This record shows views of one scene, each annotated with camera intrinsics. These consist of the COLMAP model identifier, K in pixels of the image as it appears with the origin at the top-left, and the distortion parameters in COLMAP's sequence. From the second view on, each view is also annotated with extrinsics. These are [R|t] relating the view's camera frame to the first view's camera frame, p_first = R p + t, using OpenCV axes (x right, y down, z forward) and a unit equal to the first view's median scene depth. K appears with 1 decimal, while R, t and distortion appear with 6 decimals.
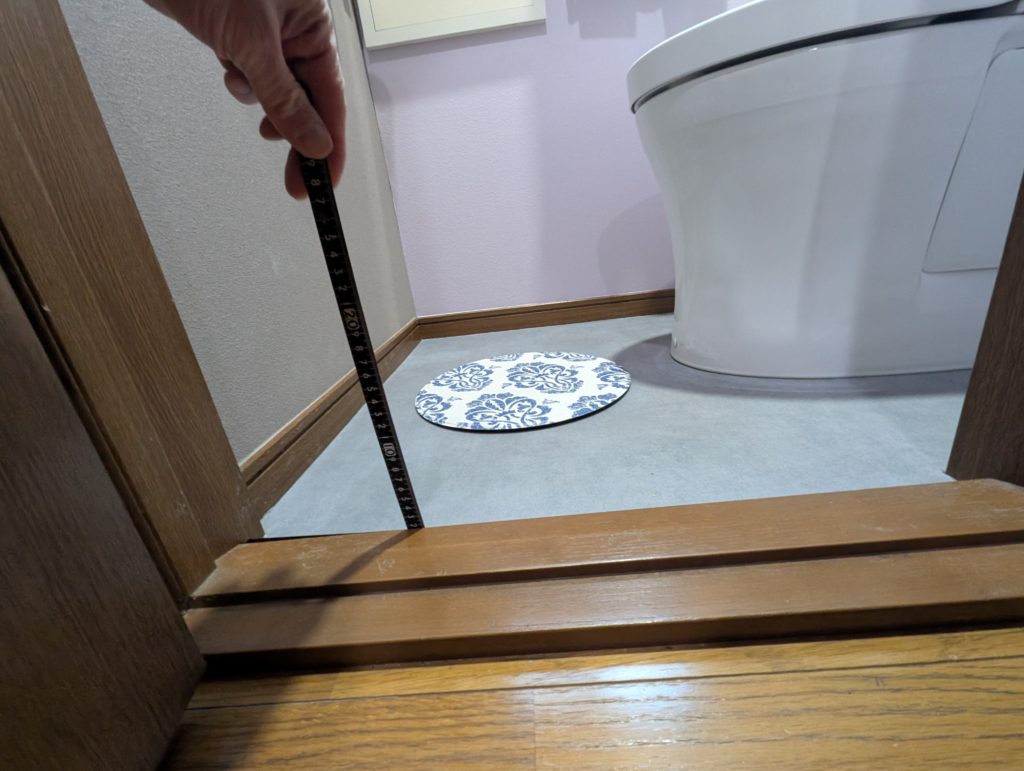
lens RADIAL K [[424.7, 0, 501.1], [0, 424.7, 385.5], [0, 0, 1]] dist [-0.000032, -0.000806]
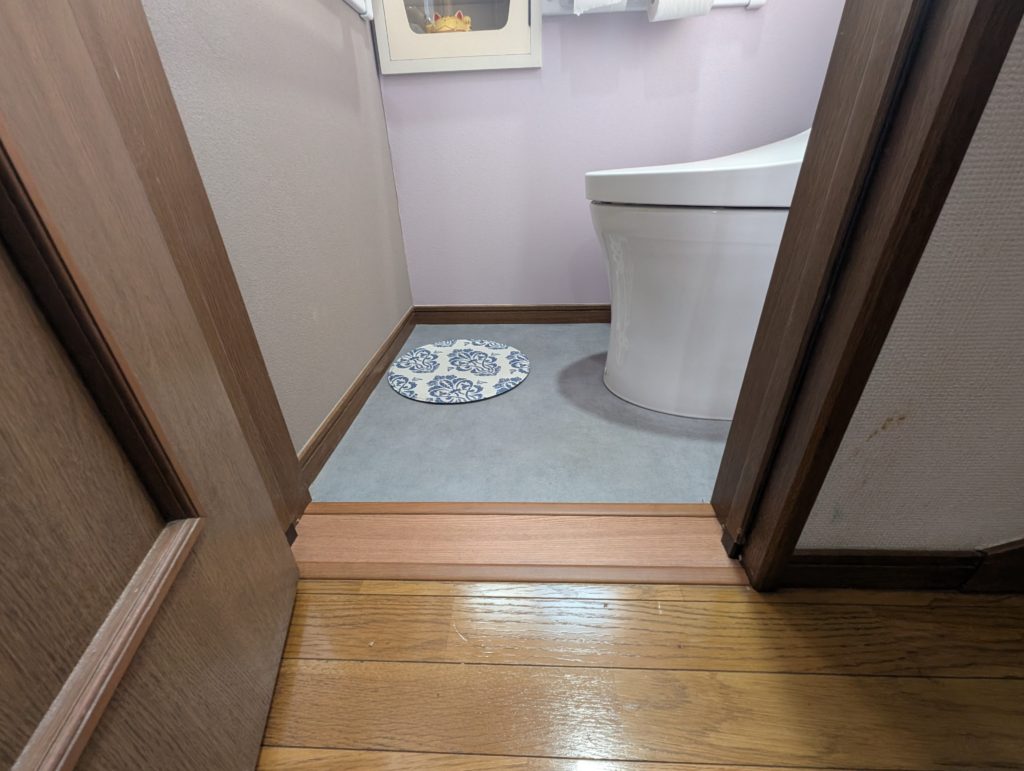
lens RADIAL K [[424.7, 0, 507.3], [0, 424.7, 393.3], [0, 0, 1]] dist [-0.000032, -0.000806]
pose [[0.994644, 0.094194, 0.042551, 0.087351], [-0.100536, 0.977247, 0.186764, -0.421467], [-0.023991, -0.190042, 0.981483, -0.539634]]
